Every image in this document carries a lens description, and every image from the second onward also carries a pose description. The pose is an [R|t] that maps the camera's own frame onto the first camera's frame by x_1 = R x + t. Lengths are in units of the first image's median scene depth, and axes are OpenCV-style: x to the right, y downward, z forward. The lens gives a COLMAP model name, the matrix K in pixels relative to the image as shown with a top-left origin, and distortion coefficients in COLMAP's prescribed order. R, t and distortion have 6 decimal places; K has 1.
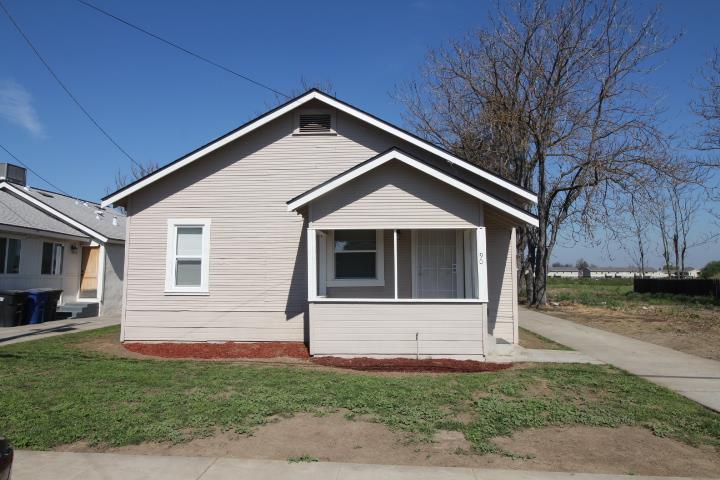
lens RADIAL K [[491.2, 0, 360.0], [0, 491.2, 240.0], [0, 0, 1]] dist [0.002032, -0.000107]
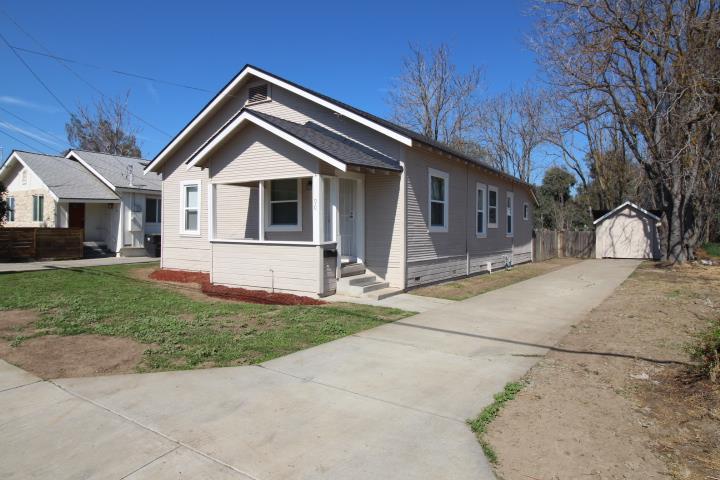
lens RADIAL K [[448.2, 0, 360.0], [0, 448.2, 240.0], [0, 0, 1]] dist [0.001079, 0.000099]
pose [[0.859715, 0.018665, -0.510433, 0.699888], [0.028000, 0.996107, 0.083585, 0.030684], [0.510006, -0.086151, 0.855846, 0.175518]]
